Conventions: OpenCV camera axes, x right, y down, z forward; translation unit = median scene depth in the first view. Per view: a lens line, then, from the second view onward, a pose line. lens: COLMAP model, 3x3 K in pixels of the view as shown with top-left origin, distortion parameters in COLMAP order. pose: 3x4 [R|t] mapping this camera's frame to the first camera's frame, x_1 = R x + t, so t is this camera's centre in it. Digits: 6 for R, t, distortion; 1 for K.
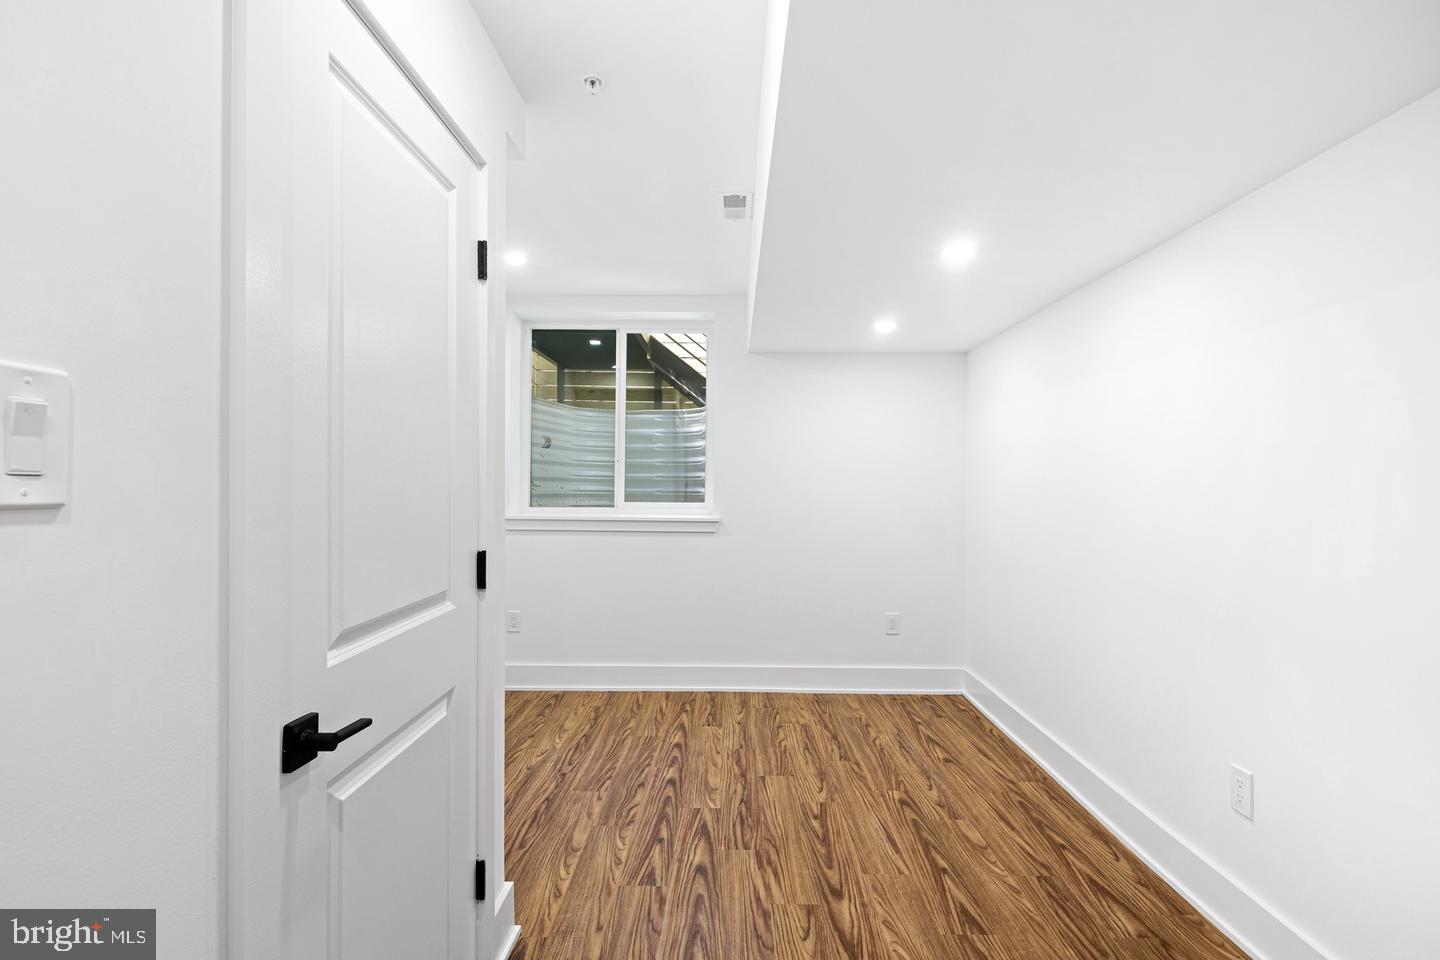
lens RADIAL K [[701.4, 0, 720.0], [0, 701.4, 480.0], [0, 0, 1]] dist [0.001058, -0.000334]
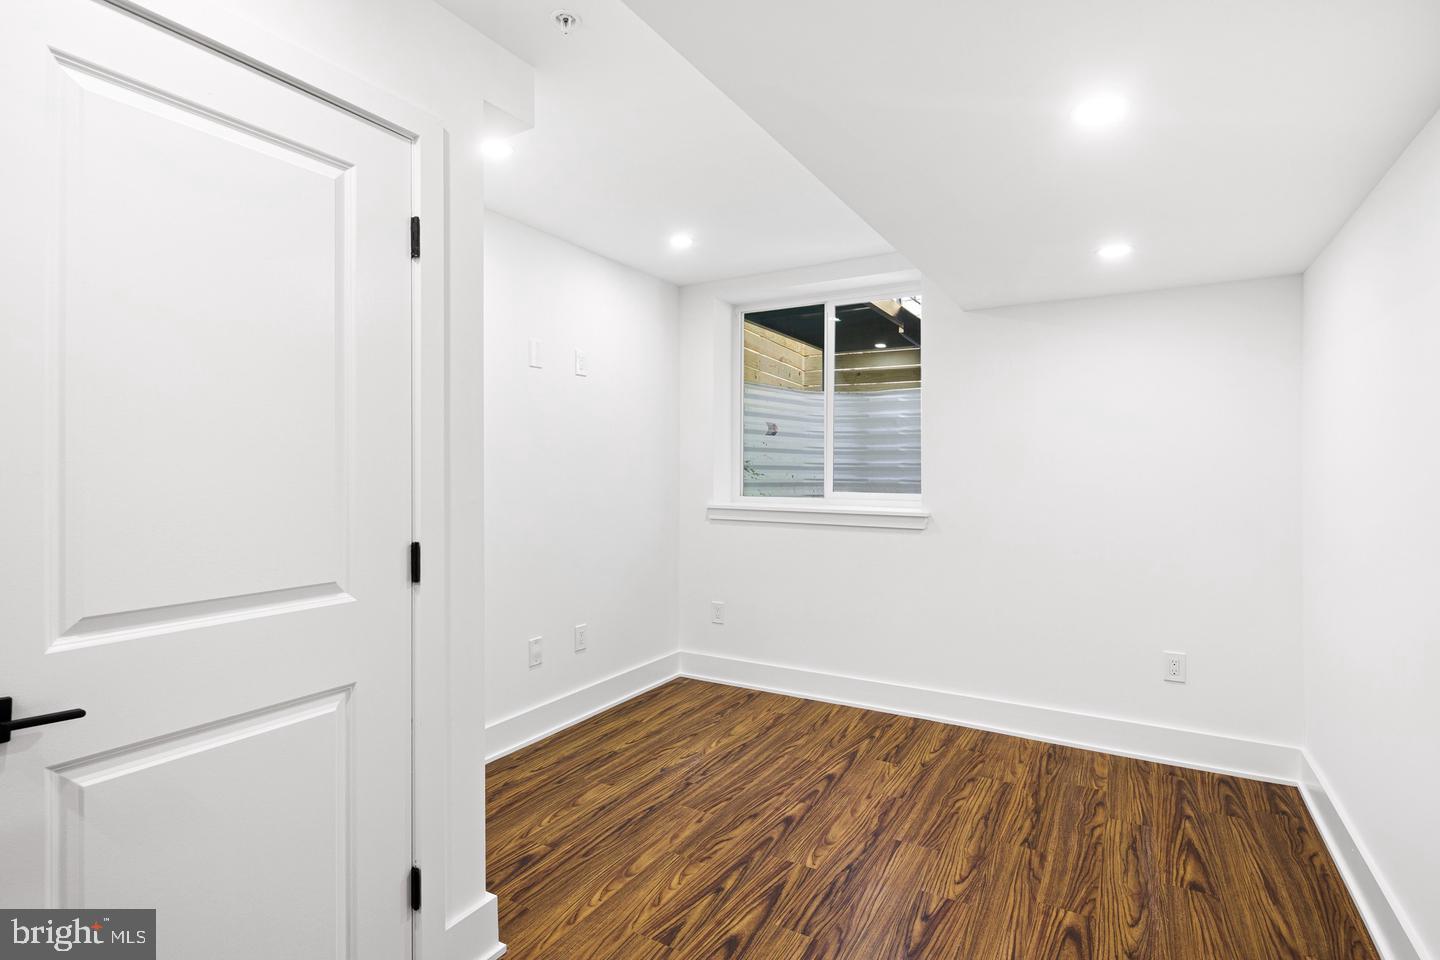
lens RADIAL K [[701.6, 0, 720.6], [0, 701.6, 467.1], [0, 0, 1]] dist [-0.000052, -0.001634]
pose [[0.870502, -0.005427, -0.492134, 0.239383], [0.004444, 0.999985, -0.003167, 0.001749], [0.492144, 0.000570, 0.870514, 0.183164]]
